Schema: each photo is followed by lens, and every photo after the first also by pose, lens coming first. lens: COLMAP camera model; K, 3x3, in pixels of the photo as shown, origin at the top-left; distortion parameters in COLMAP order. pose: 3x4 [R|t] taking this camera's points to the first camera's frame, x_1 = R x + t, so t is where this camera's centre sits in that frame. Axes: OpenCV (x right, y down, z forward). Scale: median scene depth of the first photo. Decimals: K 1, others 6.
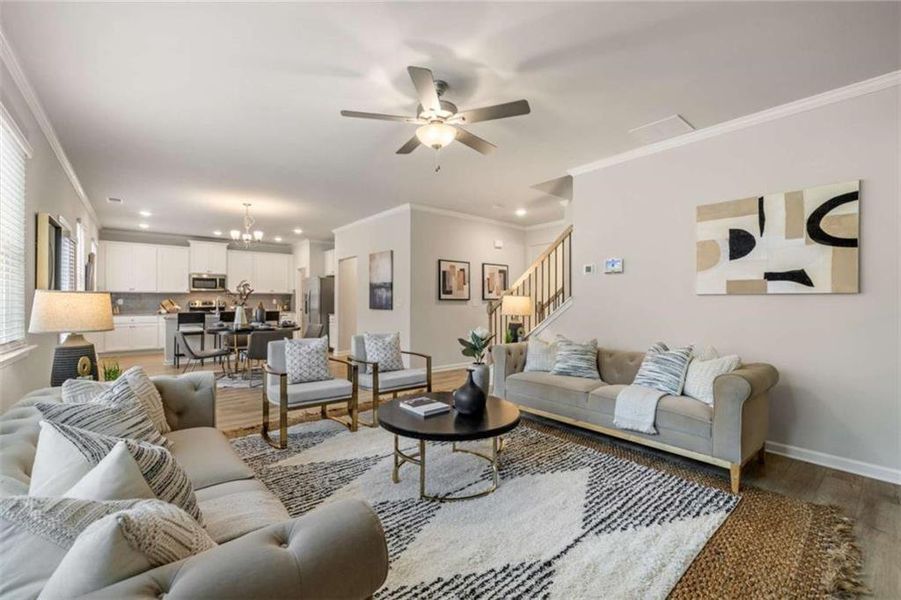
lens RADIAL K [[377.1, 0, 449.6], [0, 377.1, 298.9], [0, 0, 1]] dist [-0.000320, -0.000151]
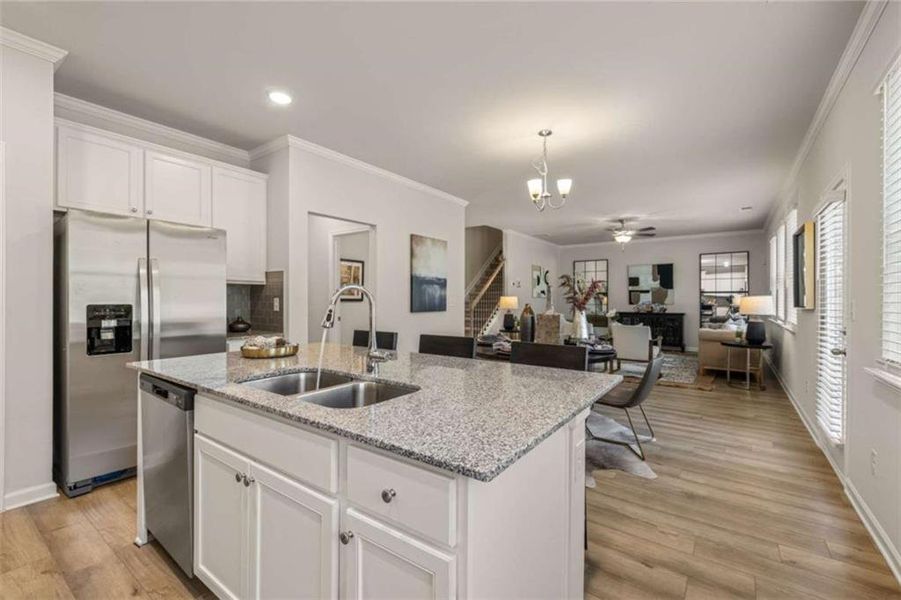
lens RADIAL K [[390.9, 0, 450.5], [0, 390.9, 300.0], [0, 0, 1]] dist [0.014176, -0.000211]
pose [[-0.255015, -0.010148, 0.966884, -0.990207], [-0.012229, 0.999899, 0.007269, -0.002880], [-0.966860, -0.009970, -0.255114, 1.186109]]
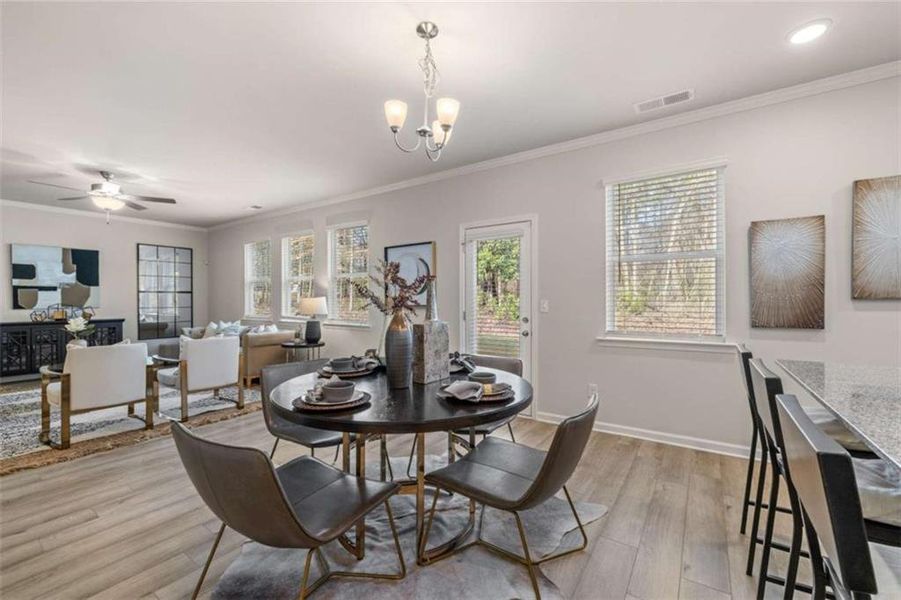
lens RADIAL K [[377.1, 0, 449.6], [0, 377.1, 298.9], [0, 0, 1]] dist [-0.000320, -0.000151]
pose [[-0.959957, -0.005760, -0.280086, -0.418667], [-0.002161, 0.999911, -0.013158, 0.001884], [0.280137, -0.012026, -0.959885, 1.237255]]
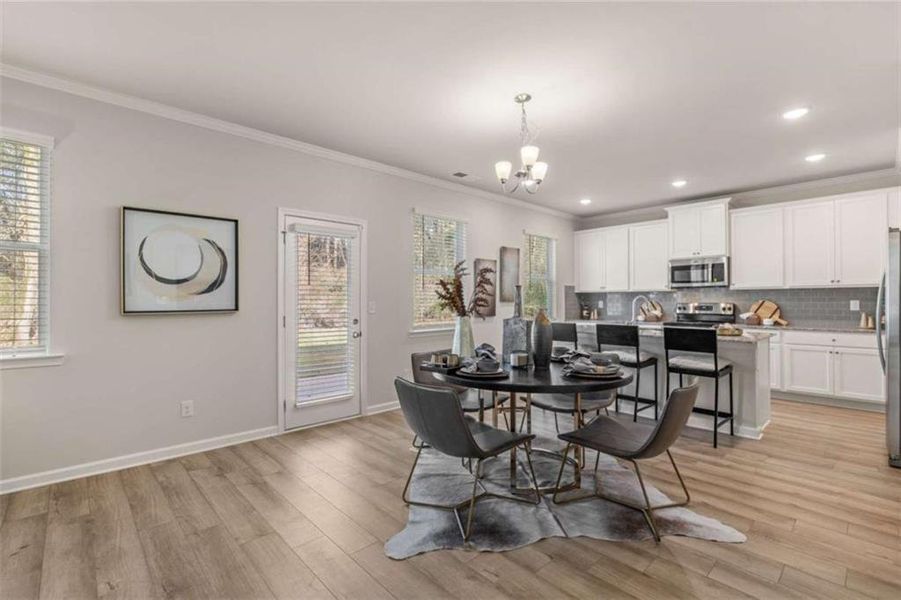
lens RADIAL K [[390.9, 0, 450.5], [0, 390.9, 300.0], [0, 0, 1]] dist [0.014176, -0.000211]
pose [[0.090261, 0.001848, -0.995916, -0.089410], [0.011648, 0.999928, 0.002912, -0.009540], [0.995850, -0.011863, 0.090233, 0.809609]]
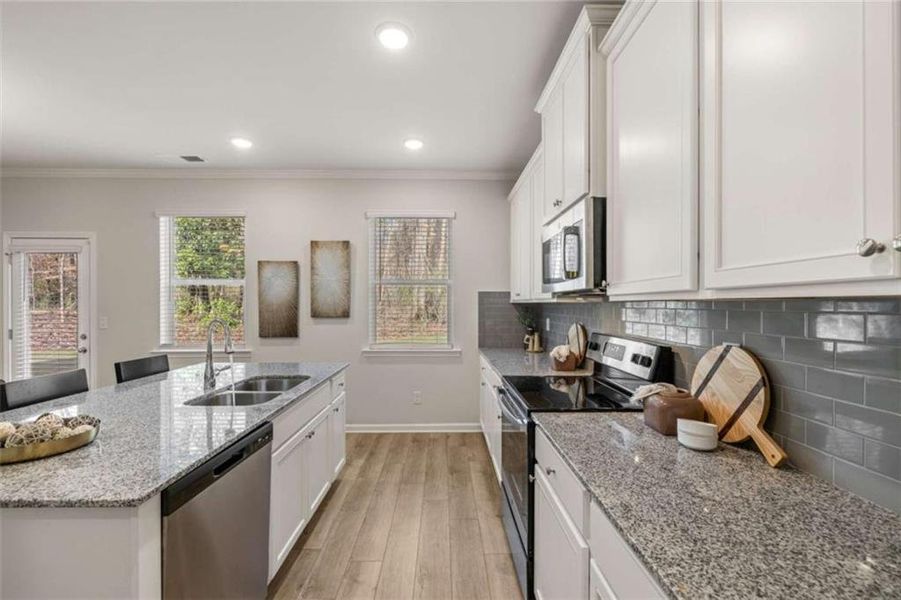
lens RADIAL K [[385.4, 0, 449.0], [0, 385.4, 304.8], [0, 0, 1]] dist [0.001830, 0.000130]
pose [[-0.626440, -0.007196, -0.779436, -0.579094], [-0.000426, 0.999960, -0.008889, -0.017390], [0.779469, -0.005236, -0.626418, 1.521775]]
